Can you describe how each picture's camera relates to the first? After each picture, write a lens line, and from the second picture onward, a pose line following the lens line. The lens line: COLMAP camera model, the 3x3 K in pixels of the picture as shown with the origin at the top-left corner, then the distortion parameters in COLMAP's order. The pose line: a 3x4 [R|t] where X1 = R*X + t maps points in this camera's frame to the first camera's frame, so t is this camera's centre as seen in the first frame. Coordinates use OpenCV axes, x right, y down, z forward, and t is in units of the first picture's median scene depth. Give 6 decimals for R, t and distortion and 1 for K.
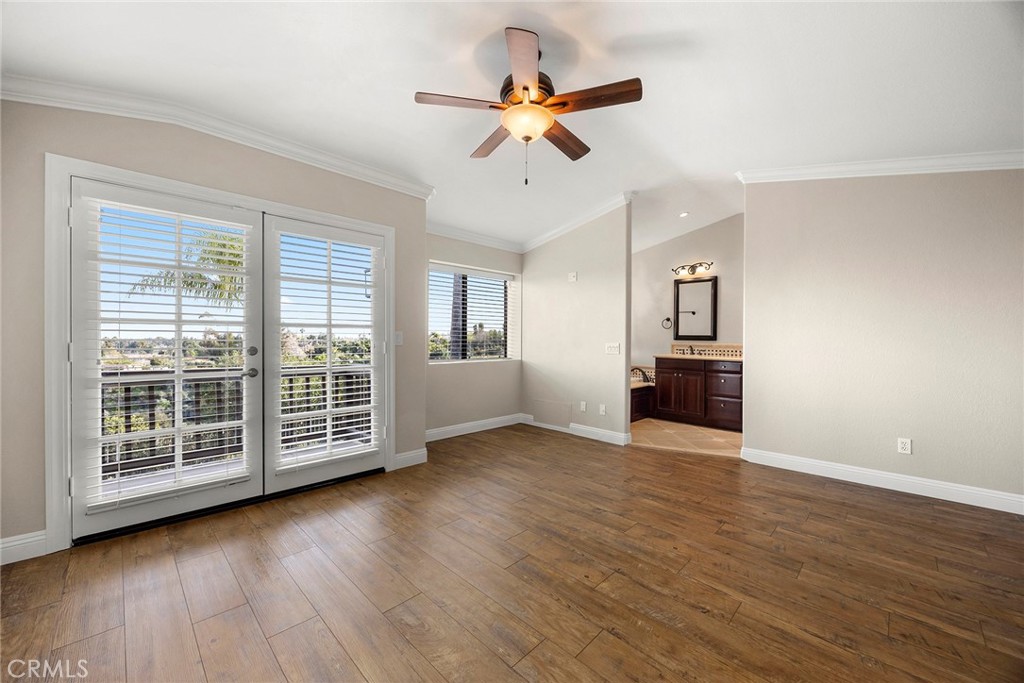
lens RADIAL K [[388.5, 0, 514.0], [0, 388.5, 338.6], [0, 0, 1]] dist [-0.000459, 0.000173]
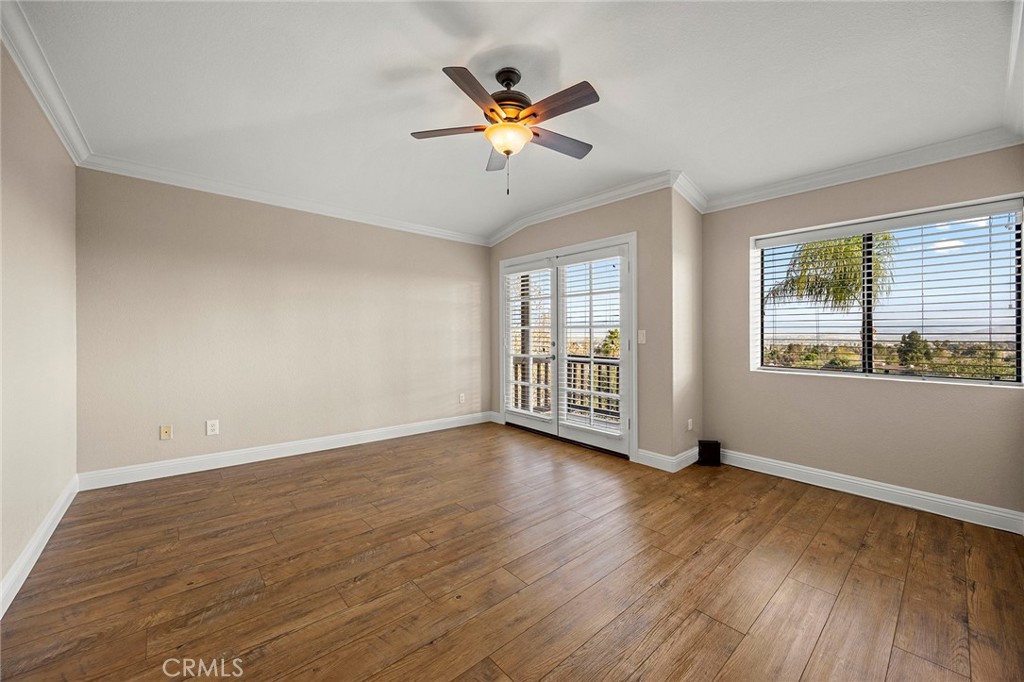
lens RADIAL K [[398.9, 0, 520.0], [0, 398.9, 338.3], [0, 0, 1]] dist [-0.002968, -0.000188]
pose [[-0.056274, 0.001462, -0.998414, 0.987982], [-0.010257, 0.999945, 0.002043, 0.006414], [0.998363, 0.010355, -0.056256, 0.942813]]
